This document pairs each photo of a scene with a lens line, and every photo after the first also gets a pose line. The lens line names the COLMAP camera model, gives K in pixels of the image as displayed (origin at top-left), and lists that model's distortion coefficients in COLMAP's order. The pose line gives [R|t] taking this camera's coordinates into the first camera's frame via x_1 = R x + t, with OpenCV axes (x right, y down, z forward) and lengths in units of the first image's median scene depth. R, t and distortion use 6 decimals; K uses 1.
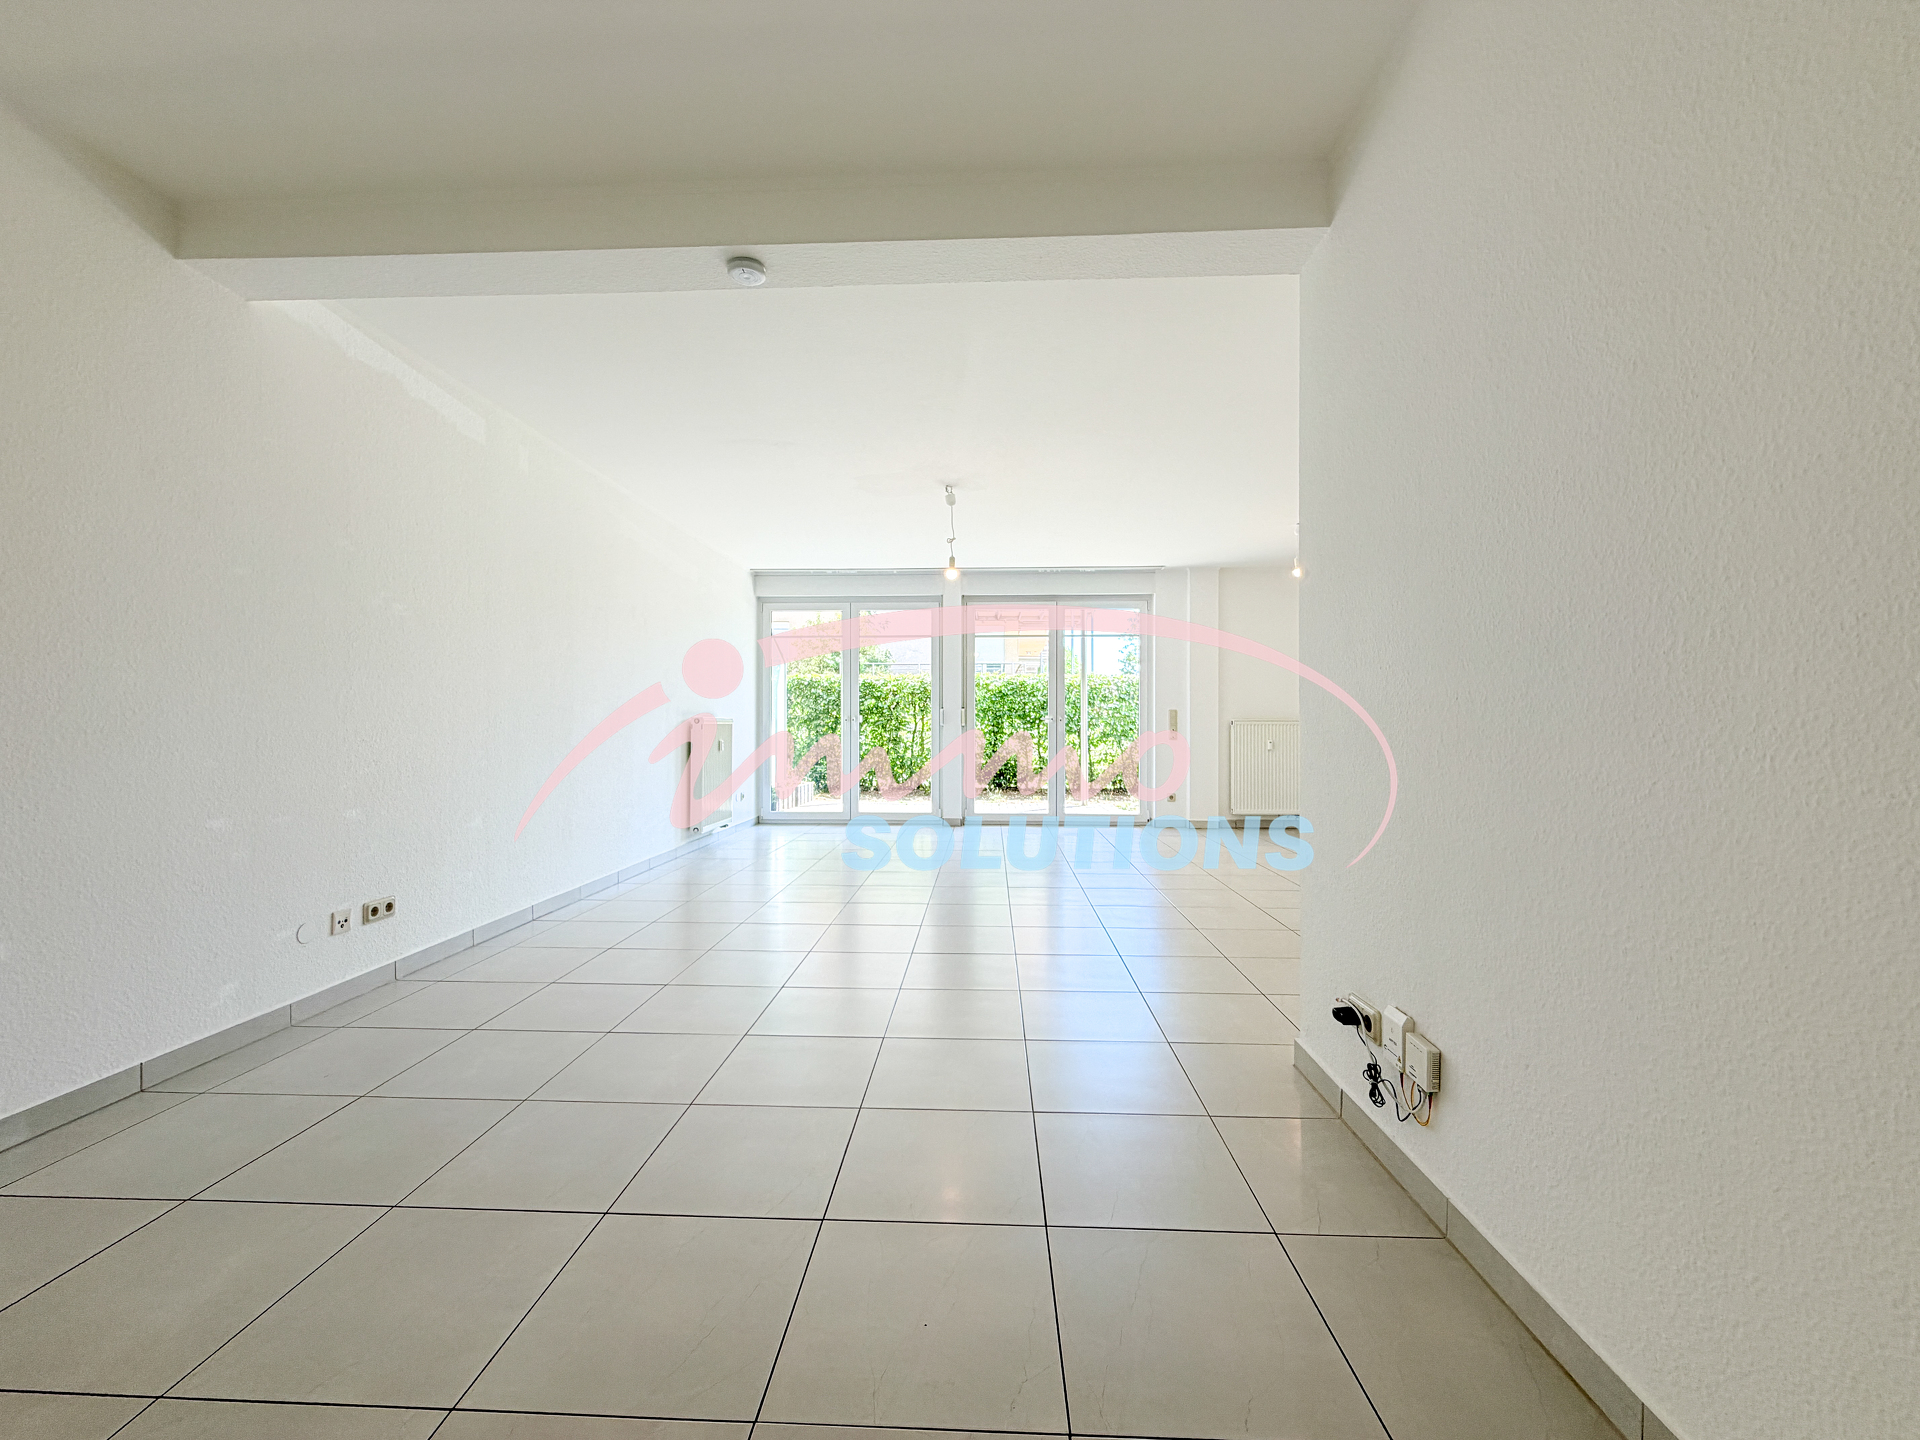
lens RADIAL K [[761.0, 0, 956.3], [0, 761.0, 722.3], [0, 0, 1]] dist [-0.001521, -0.000251]
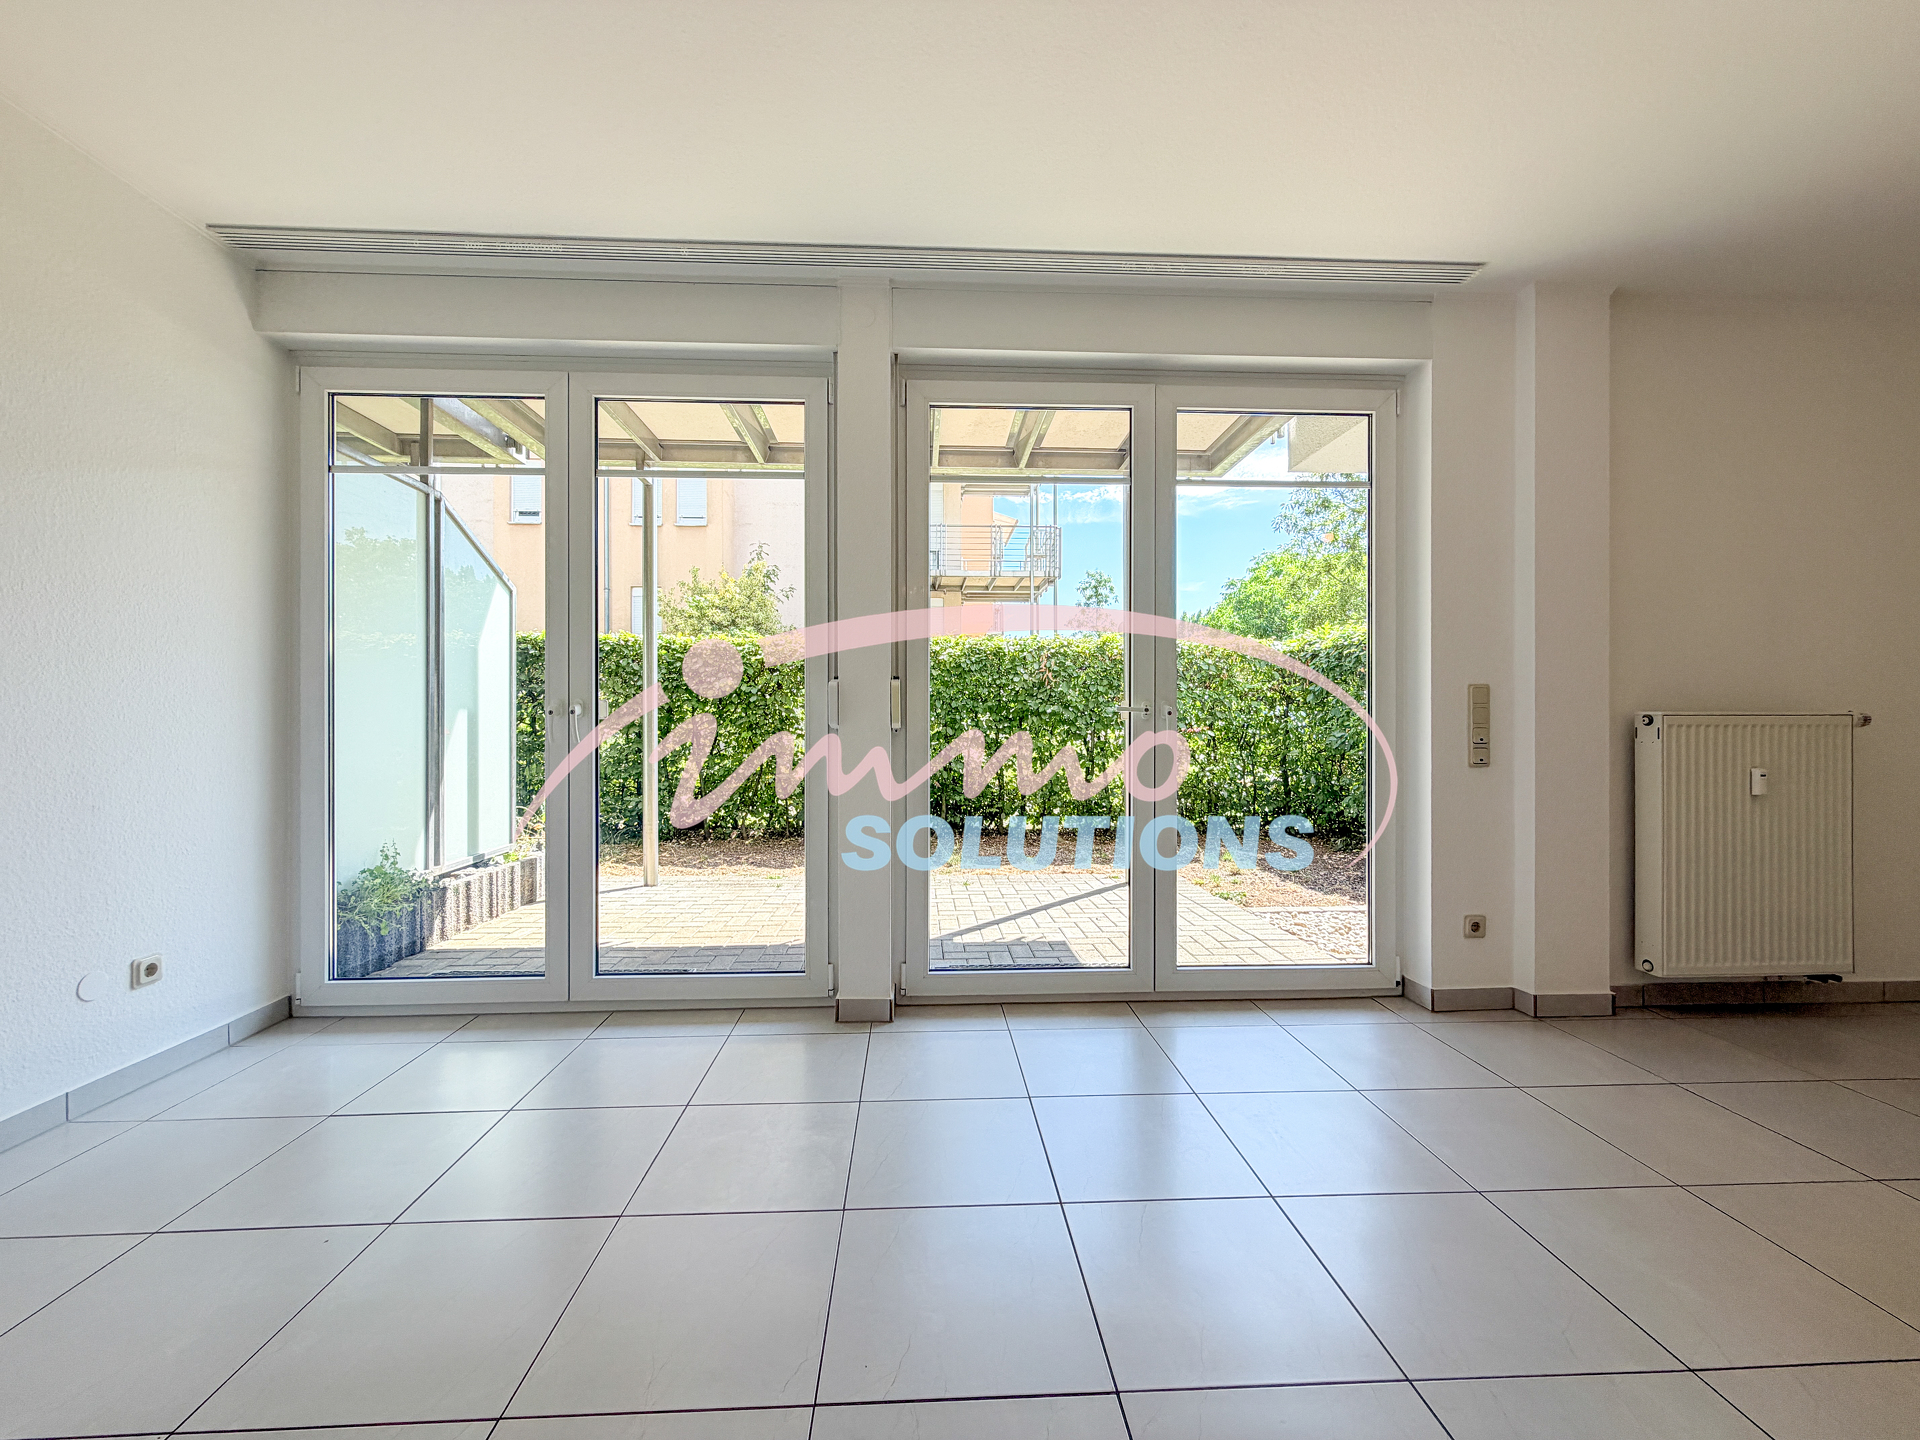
lens RADIAL K [[761.0, 0, 956.3], [0, 761.0, 722.3], [0, 0, 1]] dist [-0.001521, -0.000251]
pose [[0.995513, -0.000710, 0.094622, 0.003557], [0.000242, 0.999988, 0.004962, -0.000797], [-0.094624, -0.004917, 0.995501, 0.636448]]
